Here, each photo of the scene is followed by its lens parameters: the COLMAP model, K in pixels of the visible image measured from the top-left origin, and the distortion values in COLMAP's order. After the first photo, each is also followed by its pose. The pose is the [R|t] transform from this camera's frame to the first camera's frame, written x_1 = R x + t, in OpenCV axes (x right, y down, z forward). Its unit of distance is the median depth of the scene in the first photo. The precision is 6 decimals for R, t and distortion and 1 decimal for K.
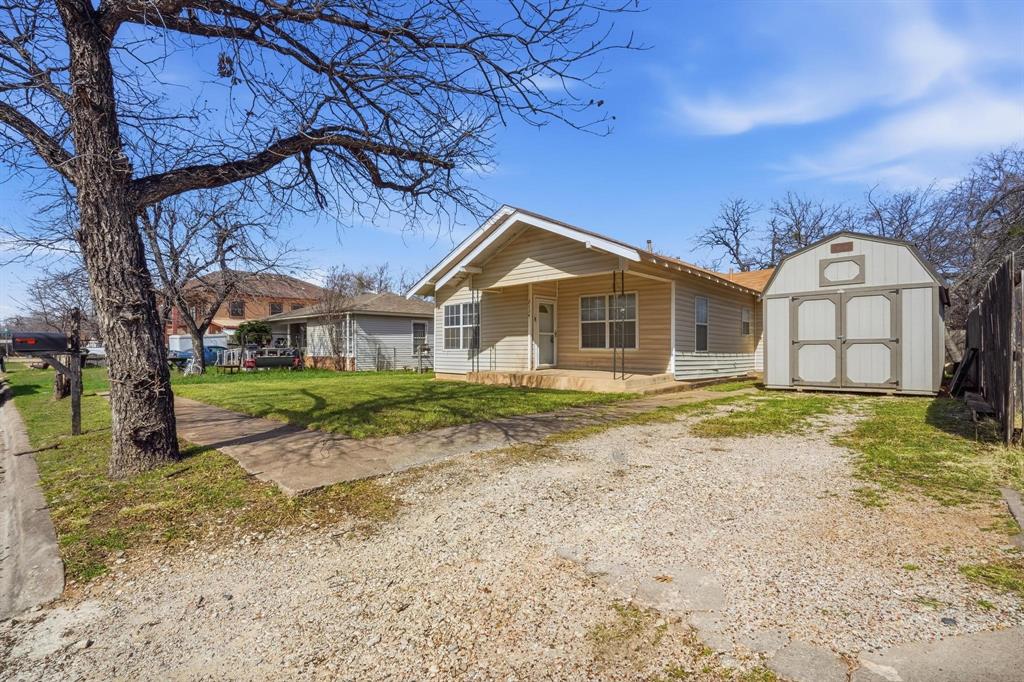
lens RADIAL K [[479.9, 0, 517.9], [0, 479.9, 340.0], [0, 0, 1]] dist [0.003378, 0.000340]
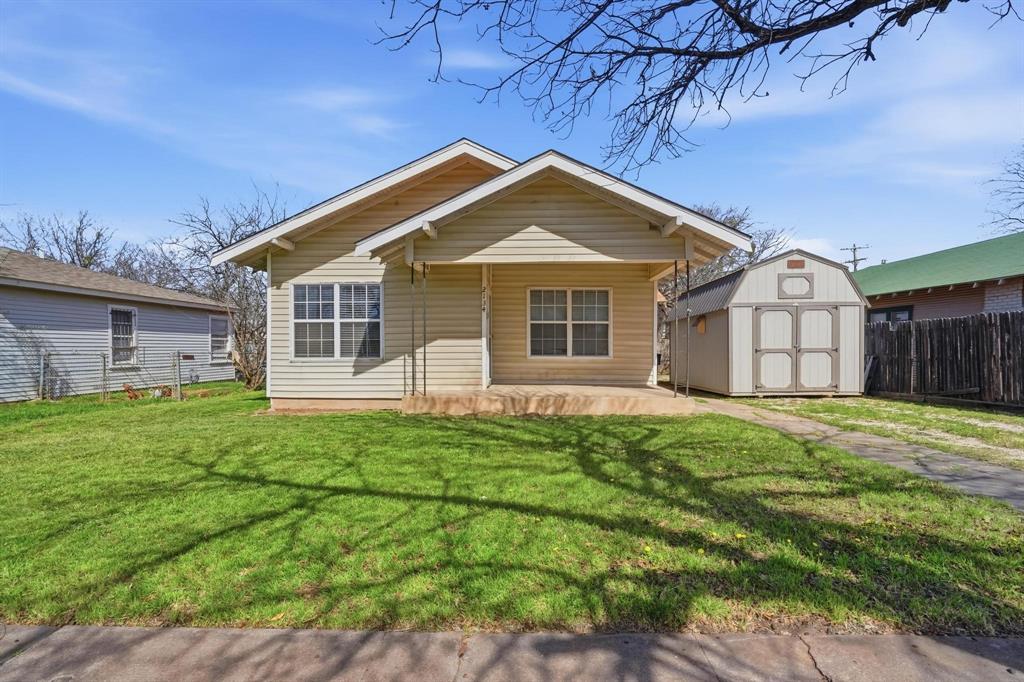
lens RADIAL K [[479.9, 0, 517.9], [0, 479.9, 340.0], [0, 0, 1]] dist [0.003378, 0.000340]
pose [[0.753941, 0.015548, 0.656758, -0.422649], [-0.012933, 0.999877, -0.008824, -0.001602], [-0.656814, -0.001841, 0.754050, 0.476453]]
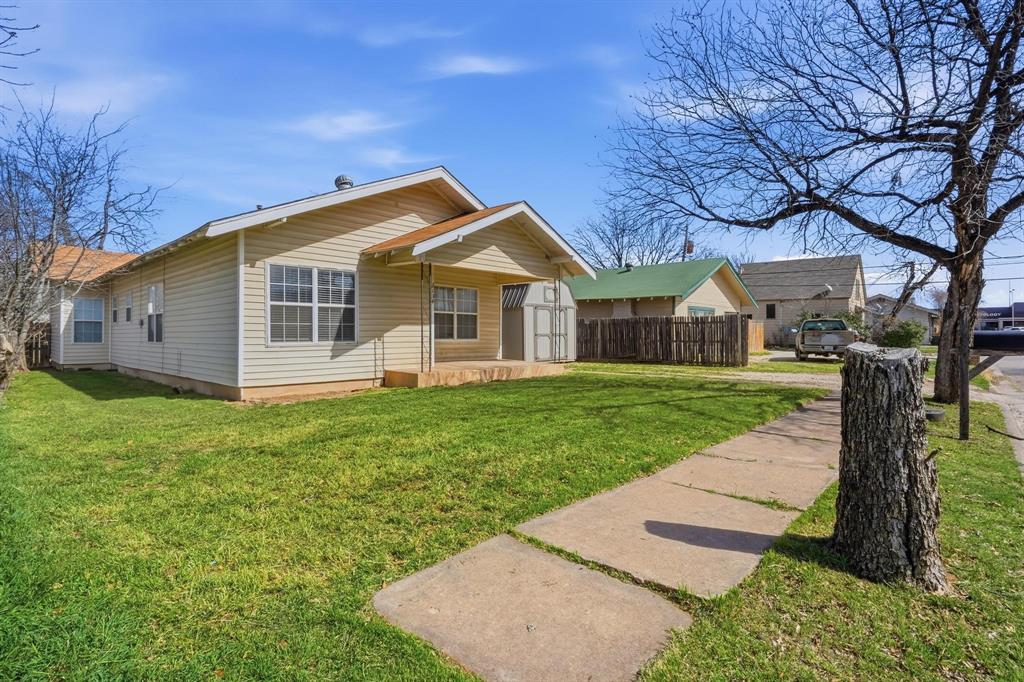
lens RADIAL K [[489.5, 0, 506.5], [0, 489.5, 332.4], [0, 0, 1]] dist [0.004572, 0.000759]
pose [[0.020952, 0.003510, 0.999774, -0.905527], [-0.023375, 0.999722, -0.003020, 0.003482], [-0.999507, -0.023307, 0.021028, 0.909060]]
